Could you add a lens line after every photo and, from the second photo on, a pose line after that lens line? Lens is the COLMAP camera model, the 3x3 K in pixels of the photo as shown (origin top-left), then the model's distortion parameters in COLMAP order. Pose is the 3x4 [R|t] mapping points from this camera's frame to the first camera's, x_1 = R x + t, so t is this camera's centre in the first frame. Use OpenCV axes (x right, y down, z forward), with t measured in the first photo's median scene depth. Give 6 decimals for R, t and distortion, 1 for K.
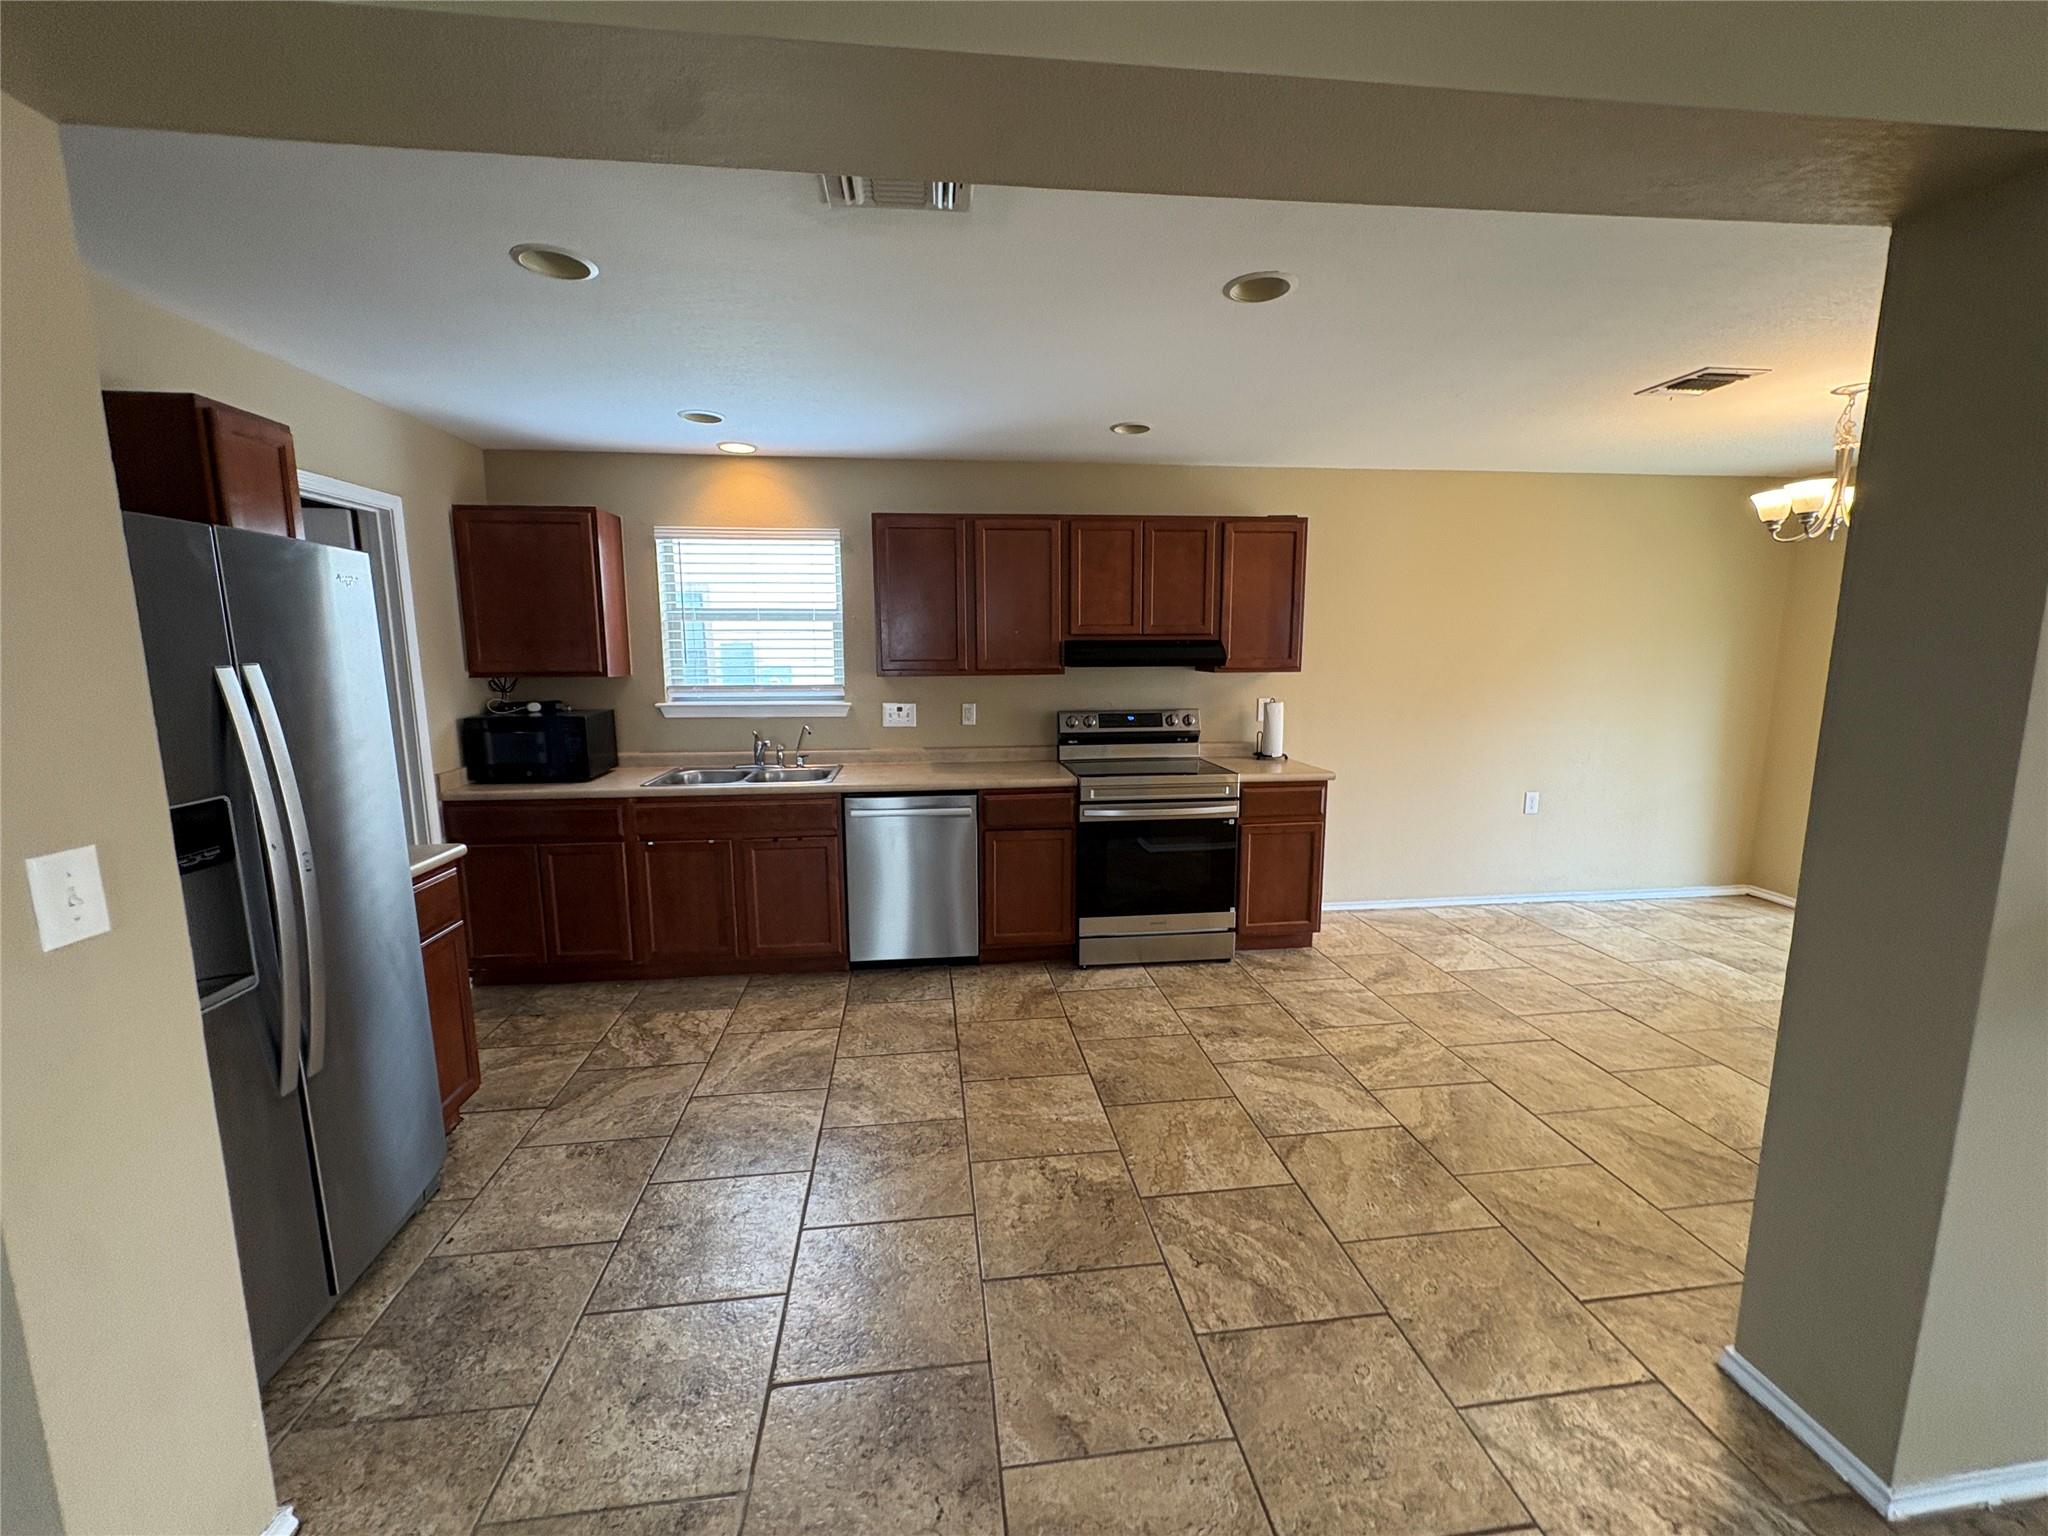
lens RADIAL K [[813.3, 0, 1019.1], [0, 813.3, 775.5], [0, 0, 1]] dist [0.000399, -0.000566]
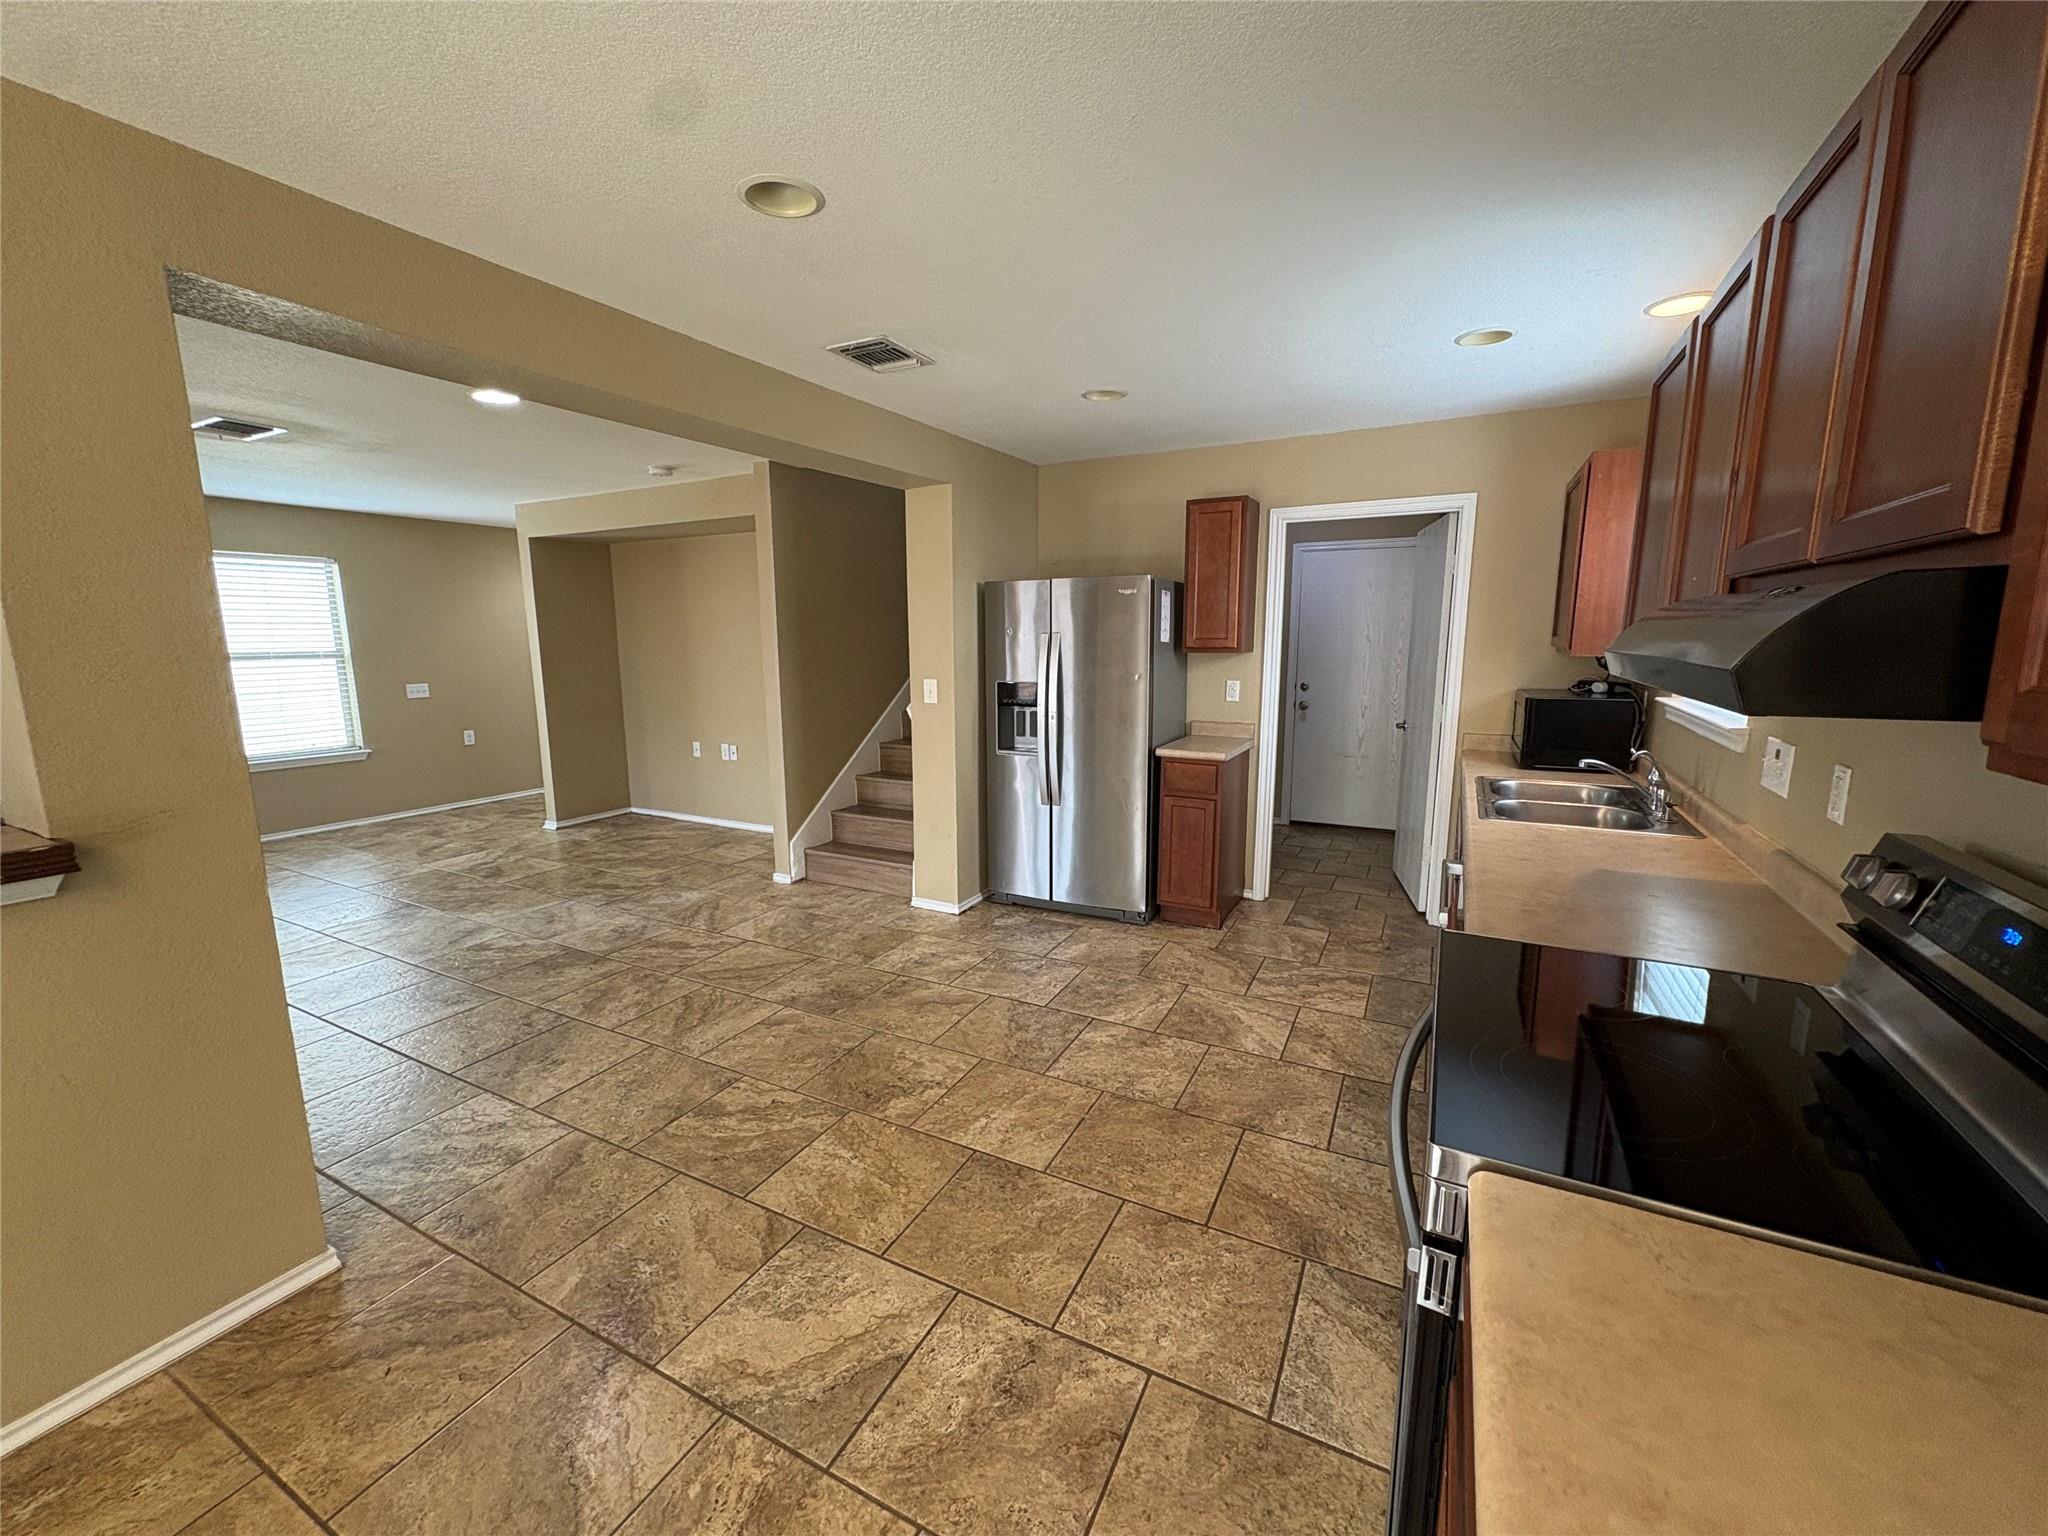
lens RADIAL K [[813.3, 0, 1022.4], [0, 813.3, 765.6], [0, 0, 1]] dist [0.000399, -0.000566]
pose [[-0.563051, 0.143404, -0.813885, 0.575381], [-0.118522, 0.960637, 0.251255, -0.172307], [0.817879, 0.237933, -0.523891, 1.103436]]
